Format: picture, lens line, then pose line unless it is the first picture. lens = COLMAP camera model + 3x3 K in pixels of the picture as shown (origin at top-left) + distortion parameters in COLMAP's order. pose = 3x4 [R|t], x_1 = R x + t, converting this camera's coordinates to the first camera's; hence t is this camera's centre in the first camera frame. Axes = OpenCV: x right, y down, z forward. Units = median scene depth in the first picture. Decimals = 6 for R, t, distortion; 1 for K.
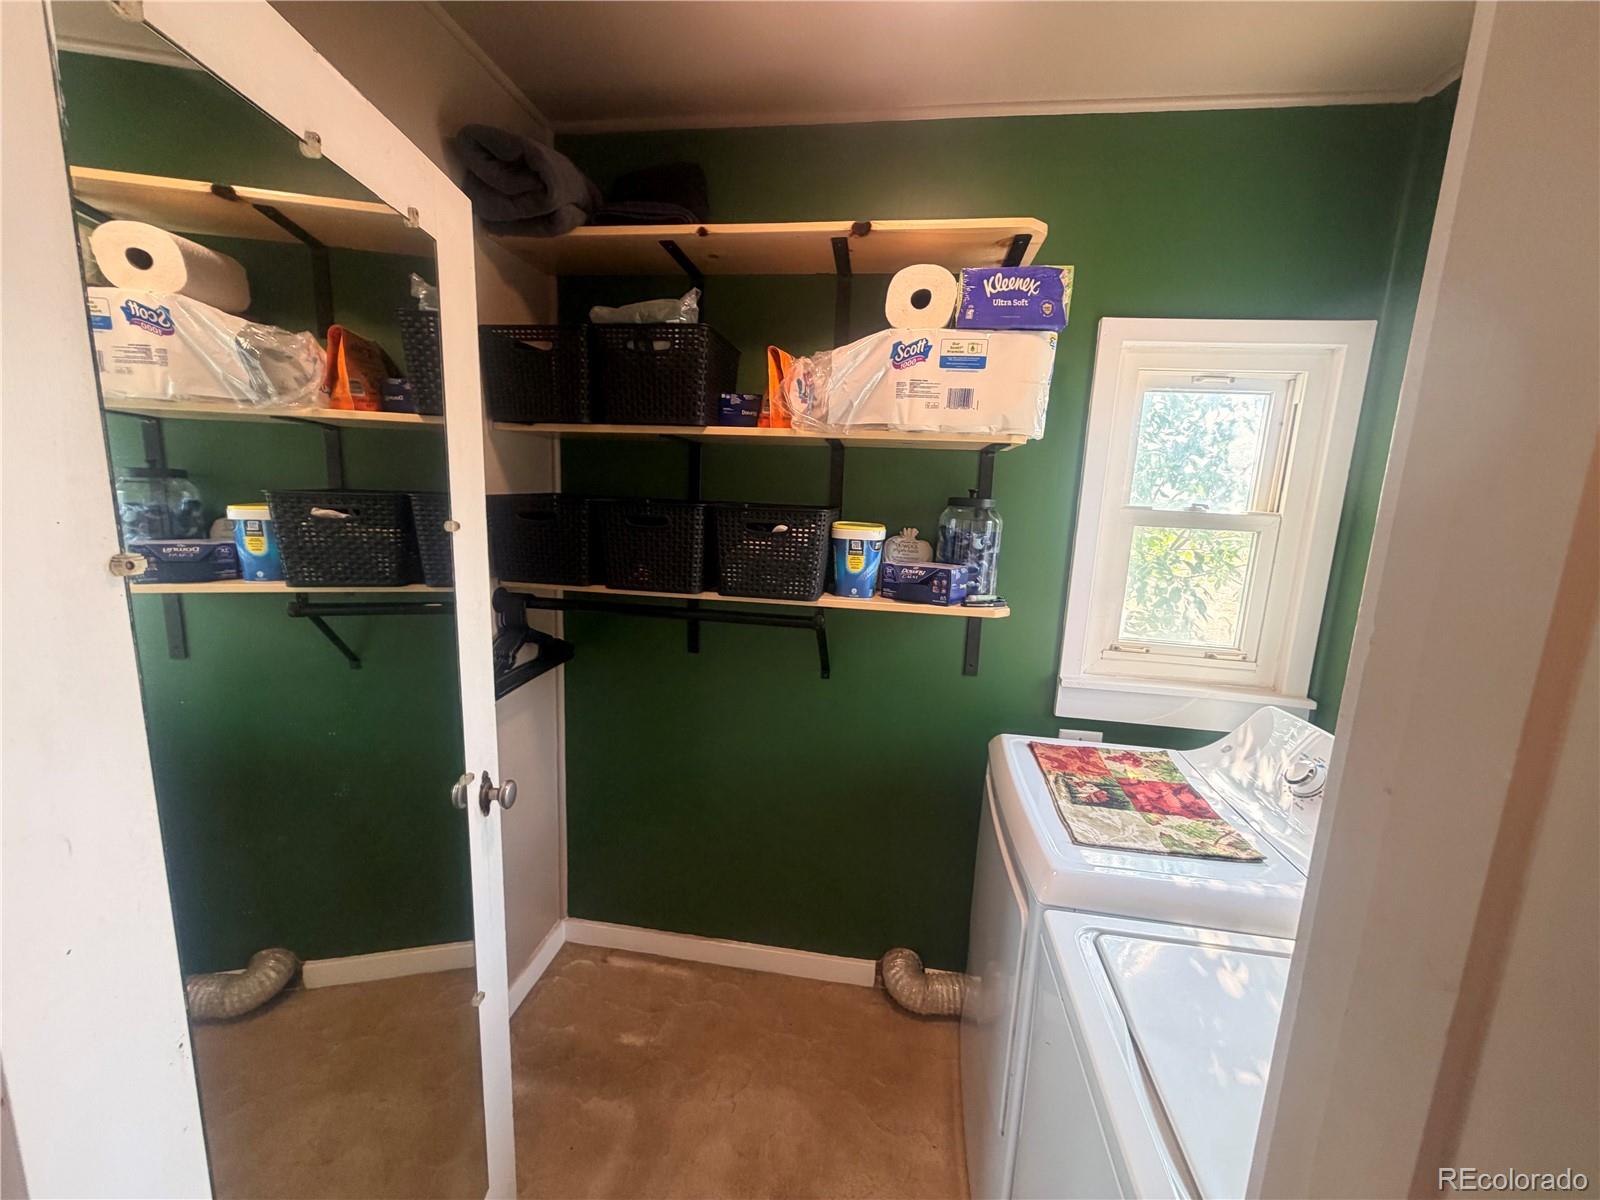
lens RADIAL K [[623.5, 0, 800.0], [0, 623.5, 600.0], [0, 0, 1]] dist [0.002825, 0.000159]
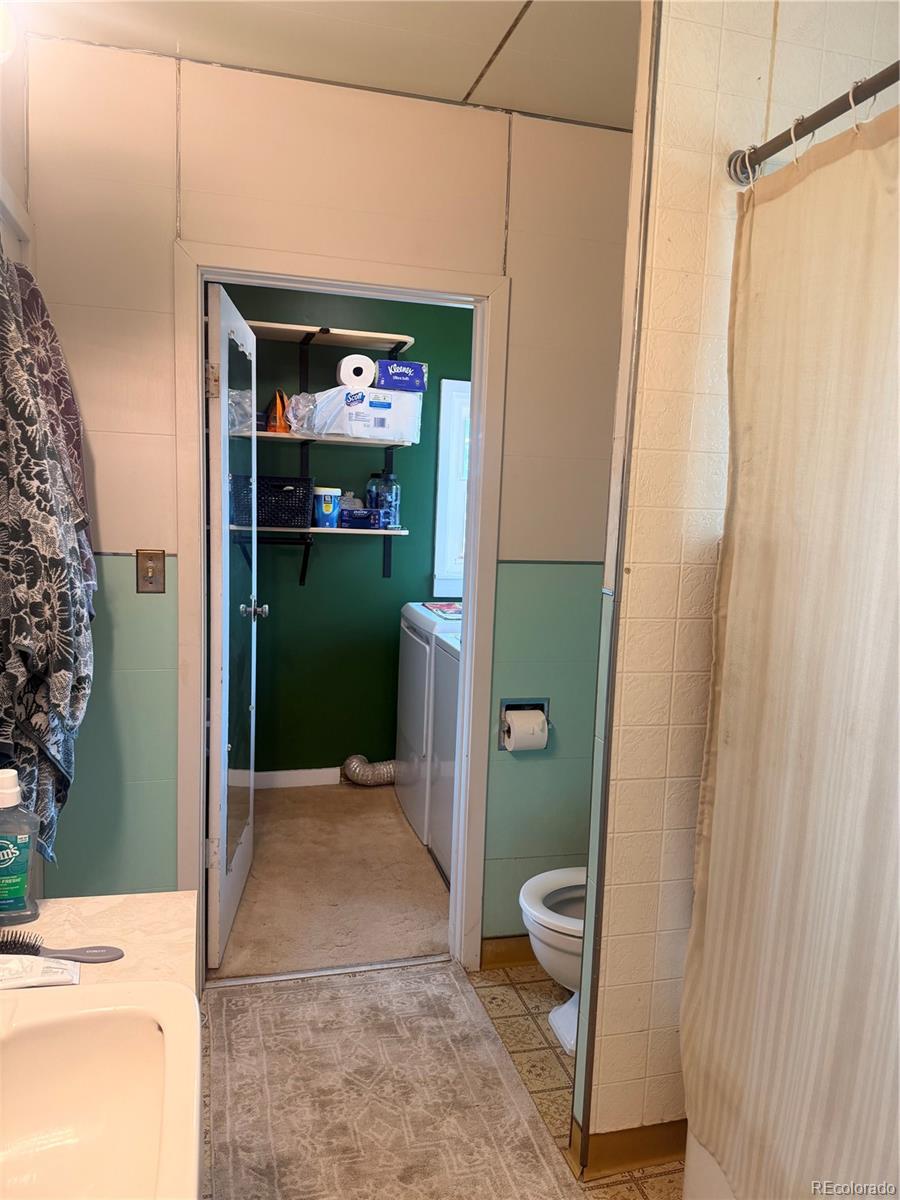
lens RADIAL K [[830.7, 0, 450.0], [0, 830.7, 600.0], [0, 0, 1]] dist [0.086685, -0.121458]
pose [[0.907875, -0.053065, 0.415870, -0.616648], [0.069407, 0.997293, -0.024267, 0.294165], [-0.413456, 0.050896, 0.909100, -1.353409]]
